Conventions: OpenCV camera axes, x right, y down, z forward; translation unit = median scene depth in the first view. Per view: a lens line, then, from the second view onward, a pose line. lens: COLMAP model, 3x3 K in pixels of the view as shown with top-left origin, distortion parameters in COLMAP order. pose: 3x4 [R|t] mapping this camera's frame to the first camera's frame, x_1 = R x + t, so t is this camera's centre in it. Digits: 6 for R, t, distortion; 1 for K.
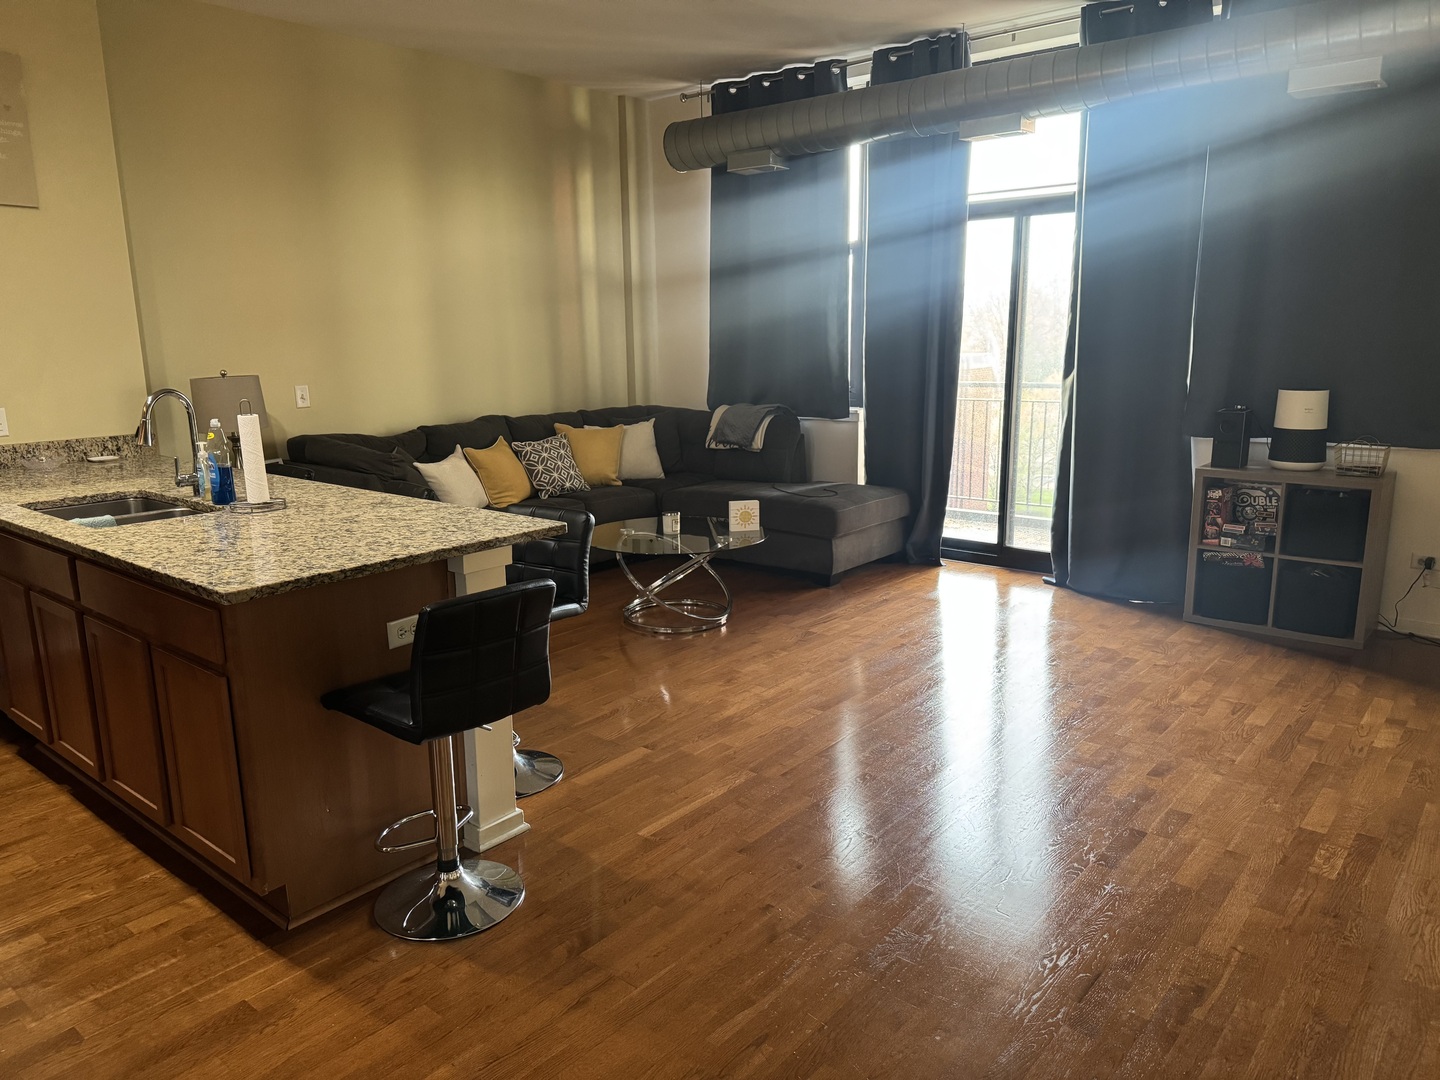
lens RADIAL K [[1009.9, 0, 722.0], [0, 1009.9, 540.2], [0, 0, 1]] dist [0.006855, 0.001537]
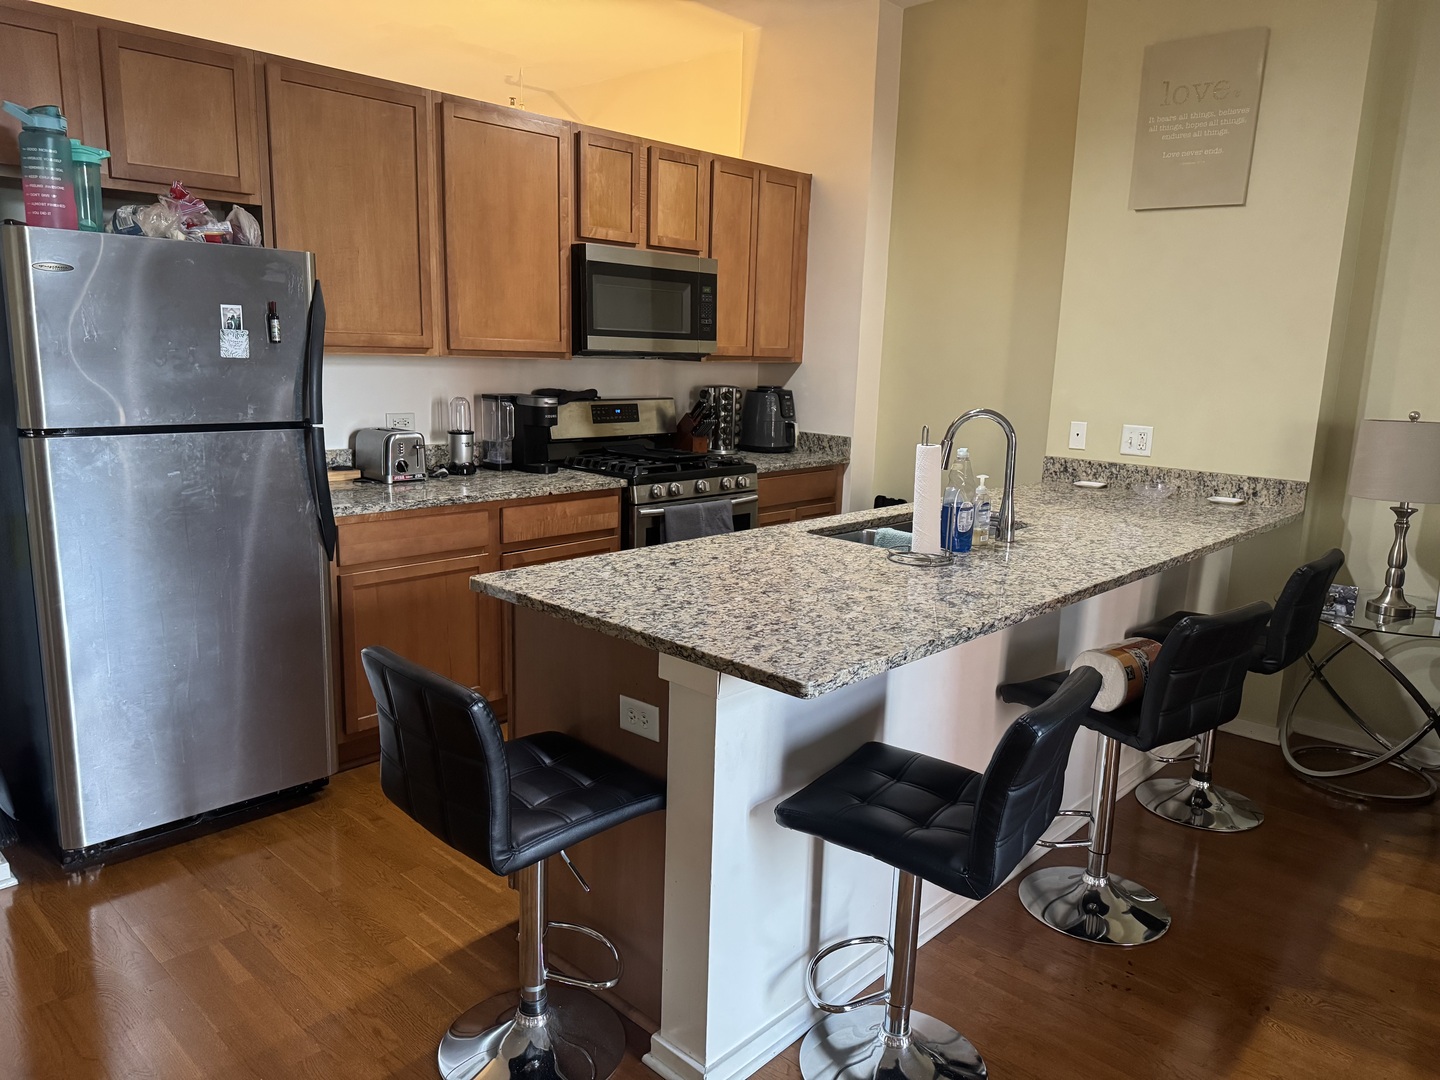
lens RADIAL K [[1009.9, 0, 722.1], [0, 1009.9, 540.2], [0, 0, 1]] dist [0.006855, 0.001537]
pose [[-0.058031, 0.202261, -0.977611, 0.242312], [-0.239779, 0.947772, 0.210321, -0.128823], [0.969092, 0.246615, -0.006503, 0.628778]]
